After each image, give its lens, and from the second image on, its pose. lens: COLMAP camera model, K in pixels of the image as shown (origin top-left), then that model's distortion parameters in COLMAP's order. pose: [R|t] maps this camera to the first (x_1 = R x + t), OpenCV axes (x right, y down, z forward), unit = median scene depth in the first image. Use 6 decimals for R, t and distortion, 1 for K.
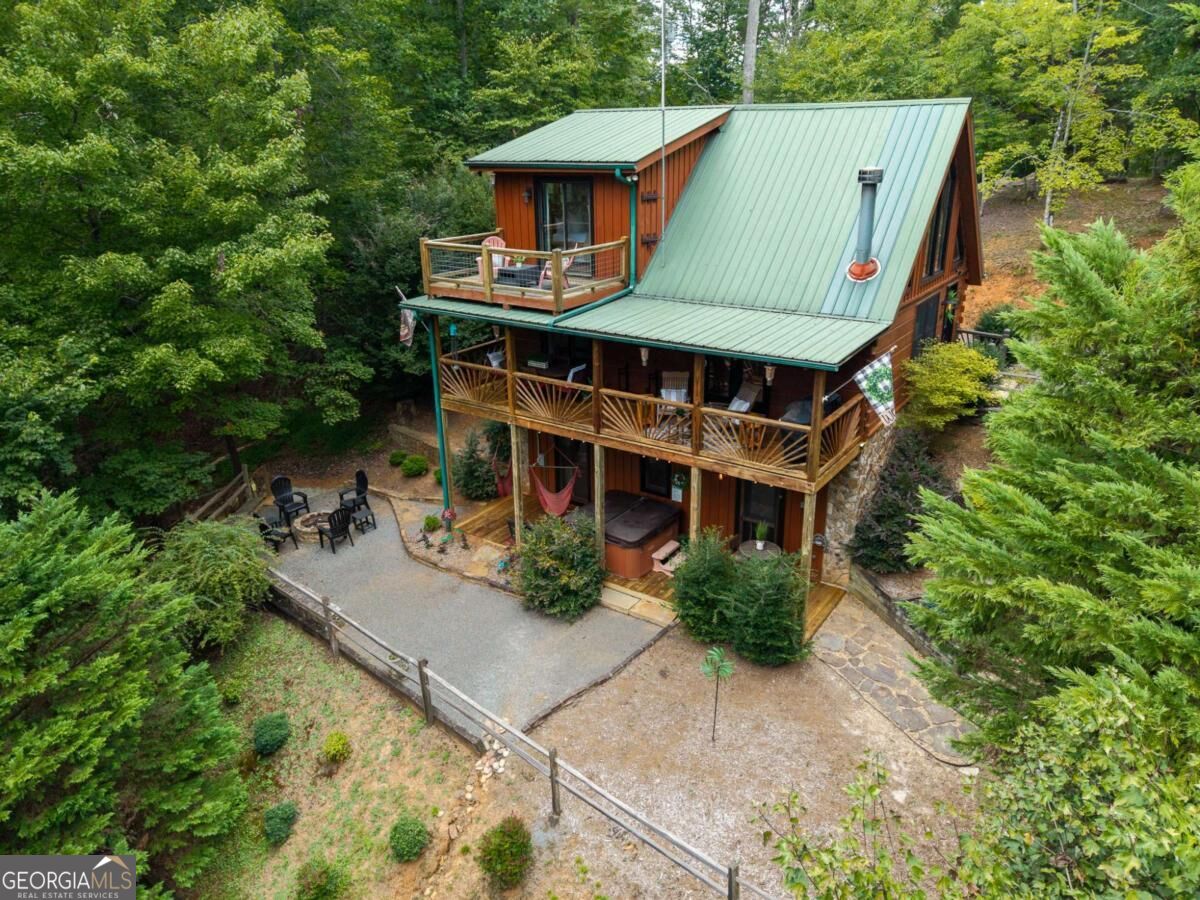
lens RADIAL K [[826.2, 0, 599.0], [0, 826.2, 407.0], [0, 0, 1]] dist [0.003315, 0.000663]
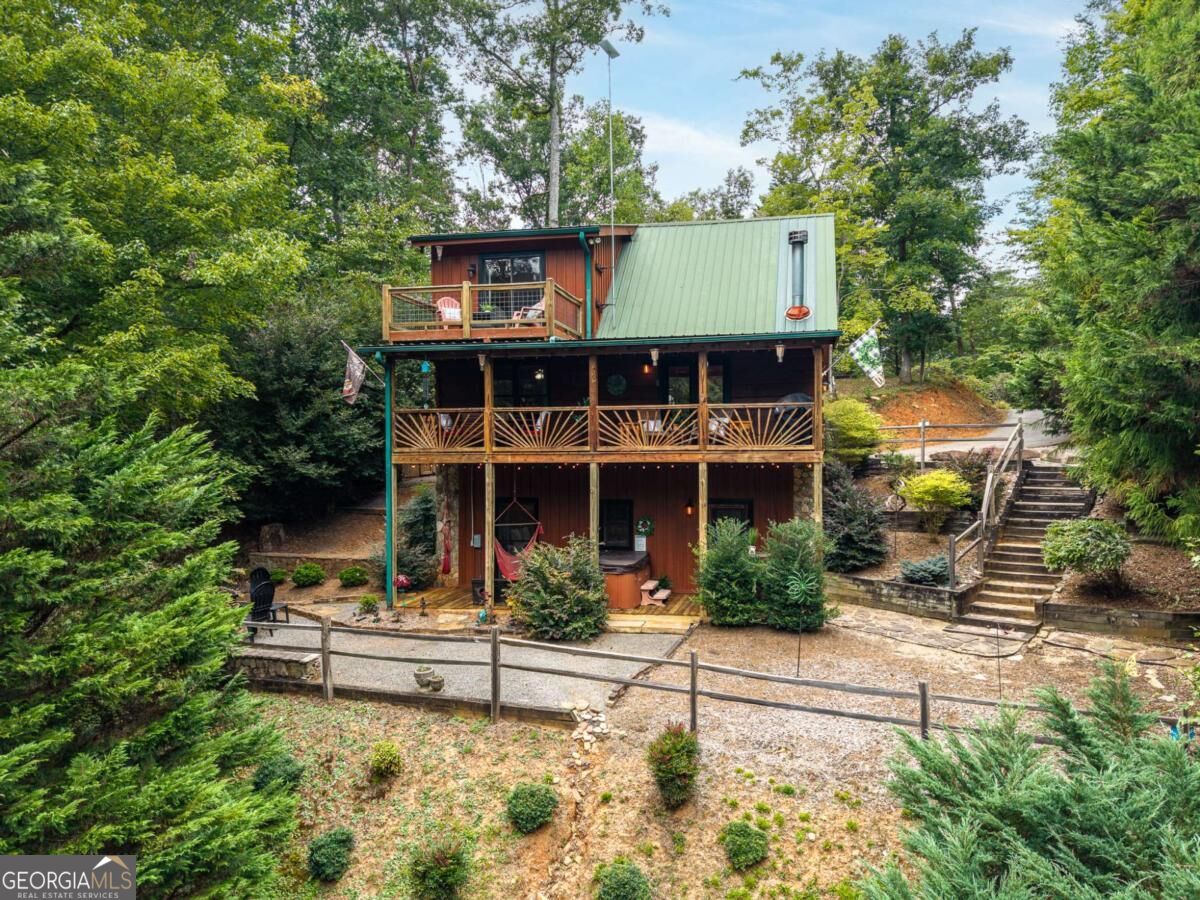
lens RADIAL K [[882.3, 0, 600.0], [0, 882.3, 450.0], [0, 0, 1]] dist [0.005273, 0.000873]
pose [[0.920333, 0.025535, 0.390301, -0.464044], [0.110001, 0.940694, -0.320928, 0.420967], [-0.375348, 0.338294, 0.862943, 0.067423]]
